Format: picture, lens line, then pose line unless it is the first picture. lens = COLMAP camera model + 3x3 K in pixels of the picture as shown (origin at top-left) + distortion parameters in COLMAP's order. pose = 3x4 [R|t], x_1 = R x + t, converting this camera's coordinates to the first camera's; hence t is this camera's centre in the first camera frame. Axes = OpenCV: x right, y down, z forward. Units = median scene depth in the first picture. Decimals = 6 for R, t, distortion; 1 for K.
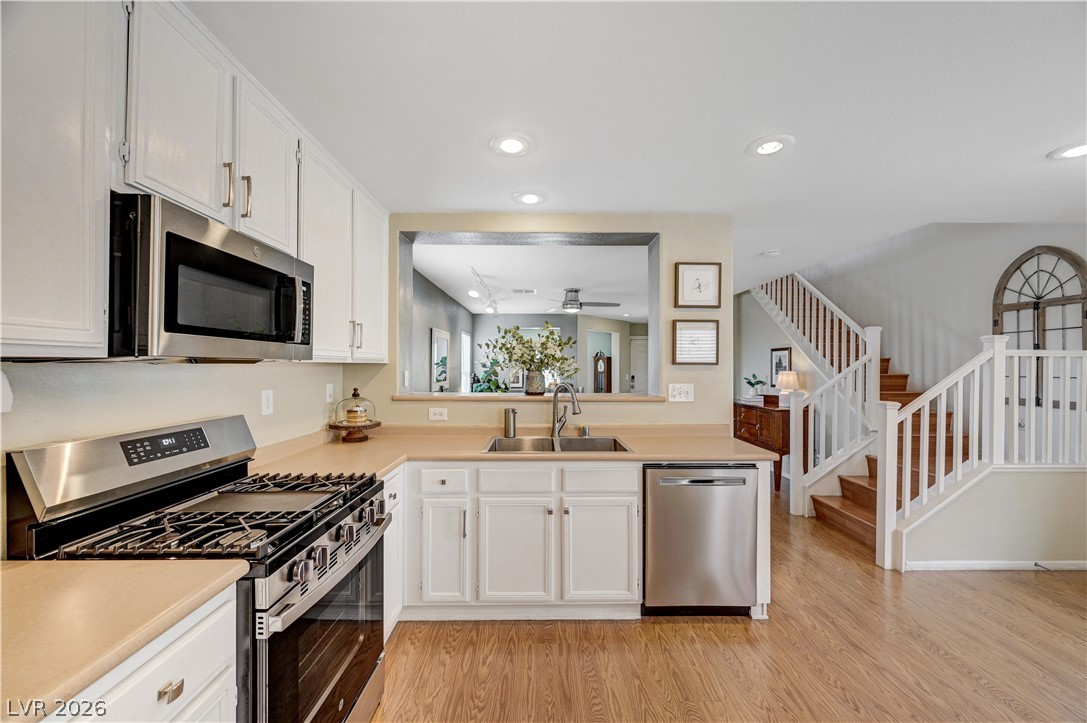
lens RADIAL K [[431.2, 0, 547.3], [0, 431.2, 364.5], [0, 0, 1]] dist [-0.000169, 0.000285]
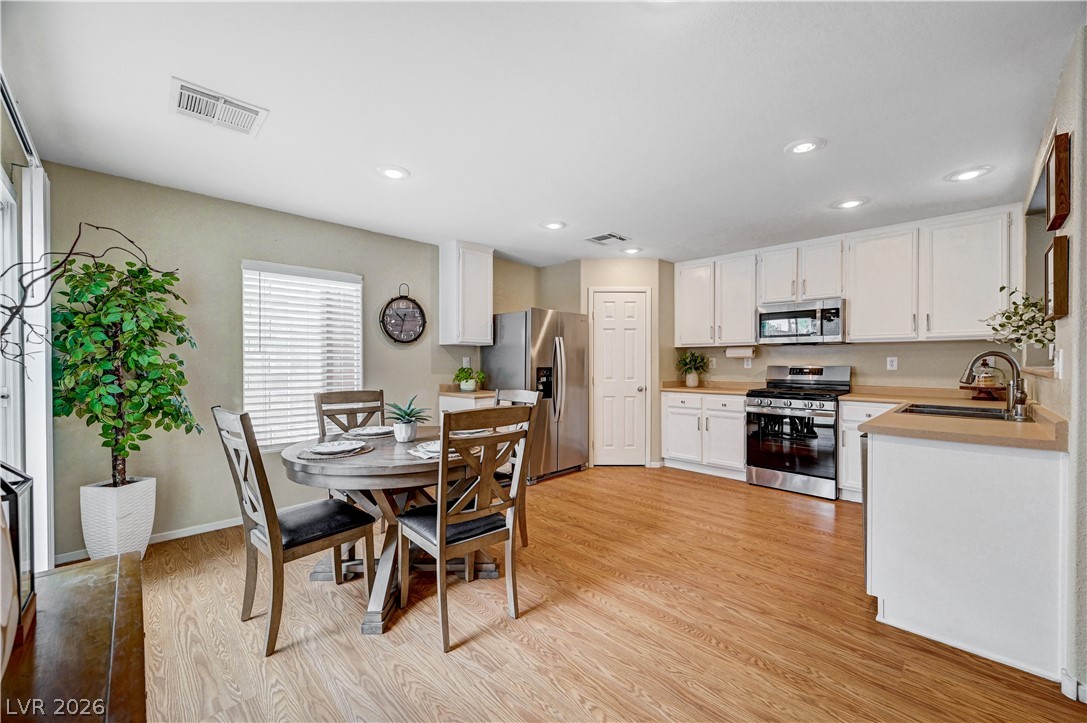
lens RADIAL K [[431.2, 0, 543.2], [0, 431.2, 364.3], [0, 0, 1]] dist [-0.000169, 0.000285]
pose [[-0.721434, -0.000015, -0.692483, 1.410157], [-0.000240, 1.000000, 0.000229, 0.071967], [0.692483, 0.000331, -0.721434, 1.030809]]
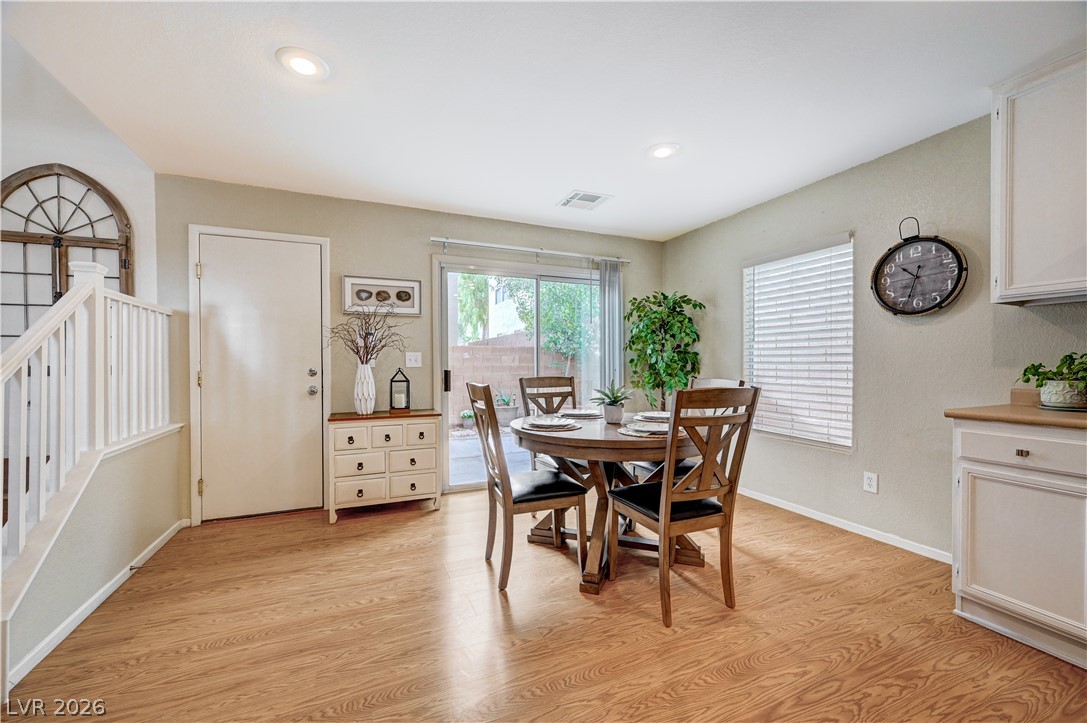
lens RADIAL K [[431.2, 0, 546.2], [0, 431.2, 363.2], [0, 0, 1]] dist [-0.000169, 0.000285]
pose [[-0.386783, -0.004702, 0.922159, 0.139020], [0.000339, 0.999986, 0.005241, 0.098220], [-0.922171, 0.002340, -0.386776, 0.675036]]
